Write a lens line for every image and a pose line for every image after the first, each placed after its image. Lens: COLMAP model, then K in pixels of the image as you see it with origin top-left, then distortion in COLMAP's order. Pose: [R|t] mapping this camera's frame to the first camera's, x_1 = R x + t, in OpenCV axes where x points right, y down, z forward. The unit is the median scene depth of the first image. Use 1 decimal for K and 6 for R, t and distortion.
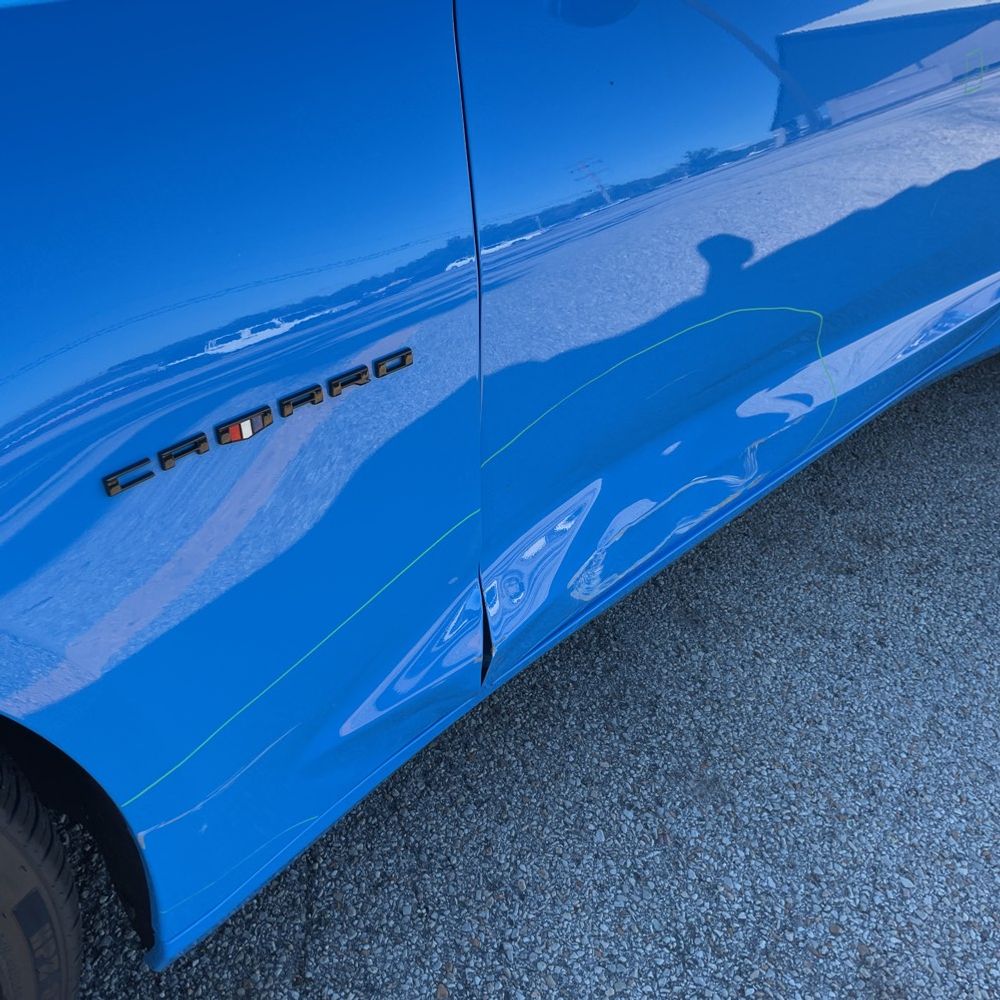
lens RADIAL K [[1004.3, 0, 503.7], [0, 1004.3, 499.8], [0, 0, 1]] dist [0.094339, -0.120653]
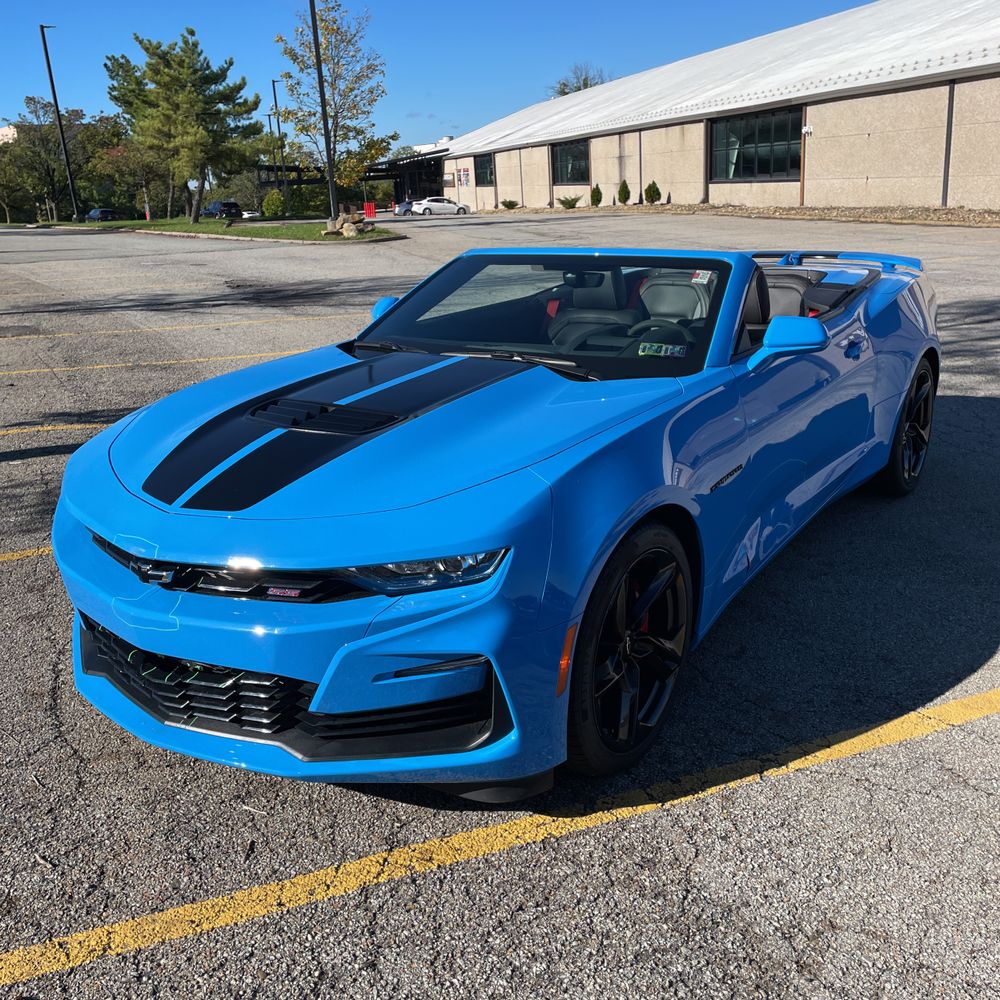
lens RADIAL K [[997.1, 0, 500.0], [0, 997.1, 500.0], [0, 0, 1]] dist [0.090007, -0.109748]
pose [[0.979093, -0.110327, 0.170894, -1.094725], [0.152459, 0.954185, -0.257464, 0.546091], [-0.134659, 0.278135, 0.951056, -1.659225]]
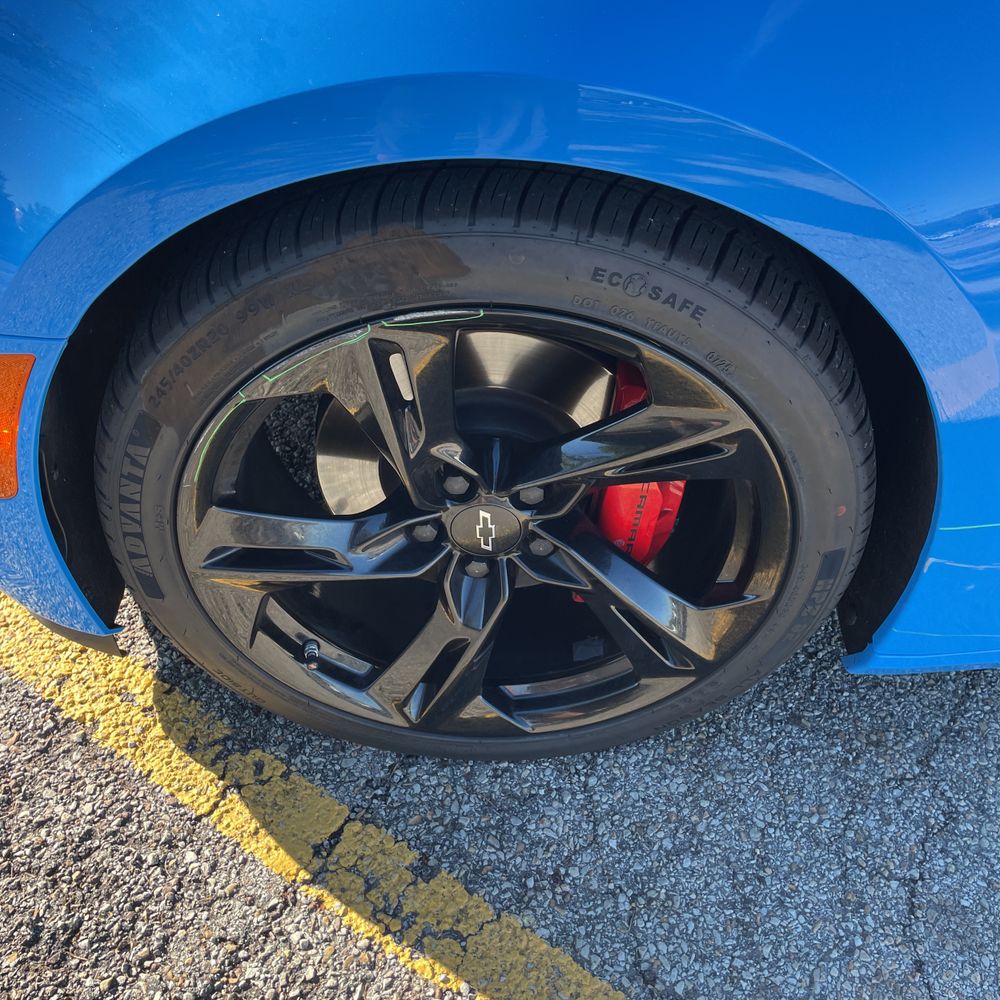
lens RADIAL K [[1004.1, 0, 502.1], [0, 1004.1, 493.8], [0, 0, 1]] dist [0.092500, -0.110113]
pose [[0.714678, 0.487308, -0.501763, -0.096691], [-0.412319, 0.872985, 0.260557, 0.098201], [0.565003, 0.020672, 0.824830, -0.157333]]
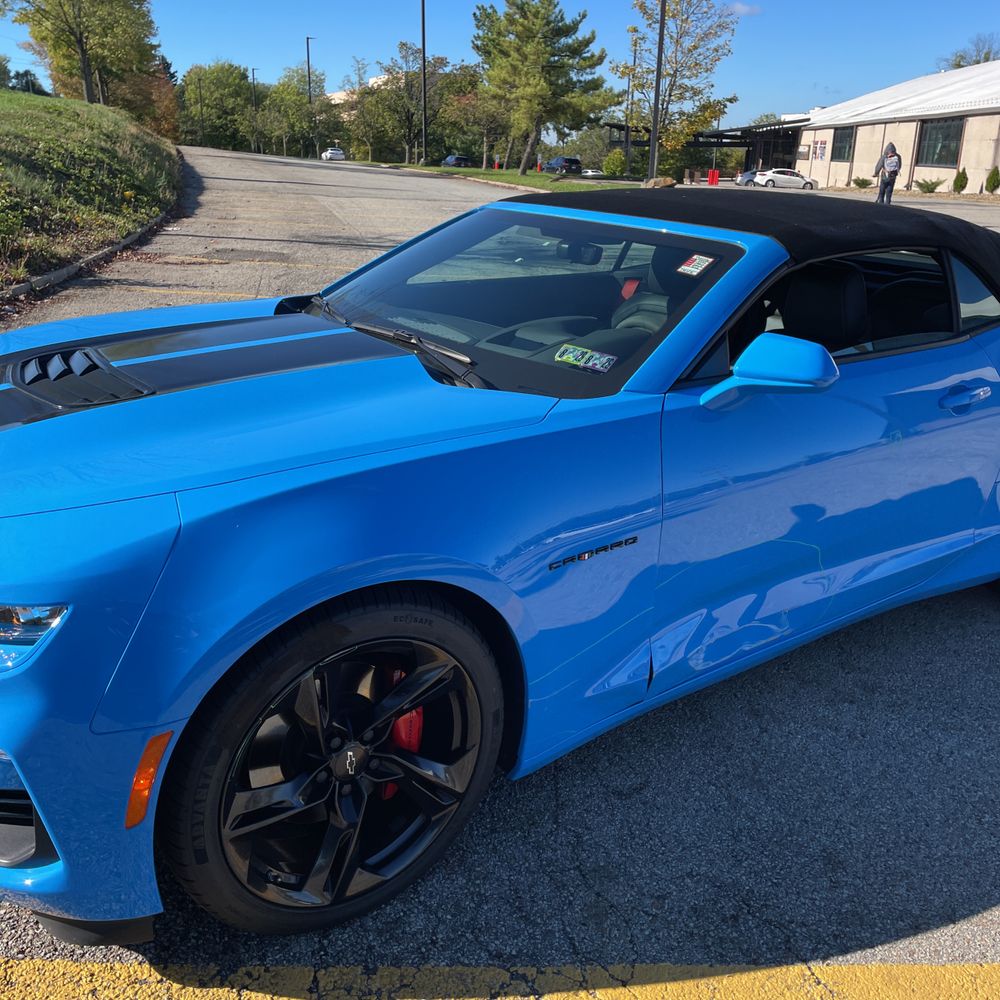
lens RADIAL K [[1004.1, 0, 502.1], [0, 1004.1, 493.8], [0, 0, 1]] dist [0.092500, -0.110113]
pose [[0.990446, 0.067202, -0.120416, -0.084848], [-0.095052, 0.965335, -0.243092, 0.282031], [0.099905, 0.252216, 0.962500, -1.104510]]
